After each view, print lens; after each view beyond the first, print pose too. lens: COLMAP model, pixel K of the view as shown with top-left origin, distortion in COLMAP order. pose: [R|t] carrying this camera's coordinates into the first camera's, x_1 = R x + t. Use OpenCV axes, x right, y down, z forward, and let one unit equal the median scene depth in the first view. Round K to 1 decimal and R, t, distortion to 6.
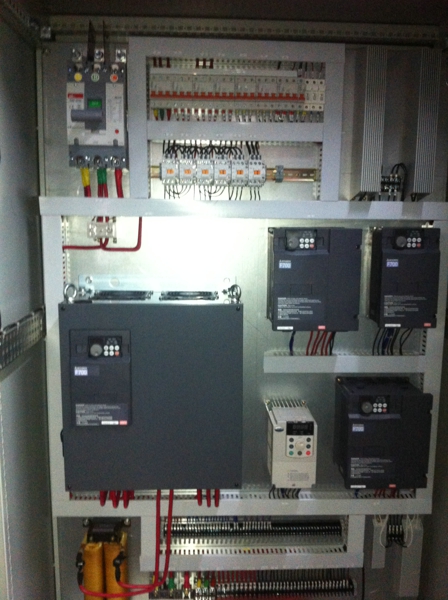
lens RADIAL K [[521.0, 0, 228.3], [0, 521.0, 297.6], [0, 0, 1]] dist [0.009540, -0.005851]
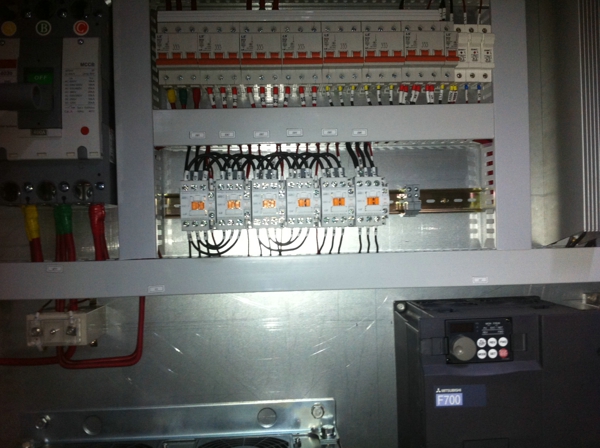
lens RADIAL K [[521.0, 0, 298.8], [0, 521.0, 225.1], [0, 0, 1]] dist [0.009540, -0.005851]
pose [[0.999338, -0.035236, -0.009018, -0.011867], [0.033231, 0.985324, -0.167426, -0.136527], [0.014785, 0.167015, 0.985843, 0.511826]]
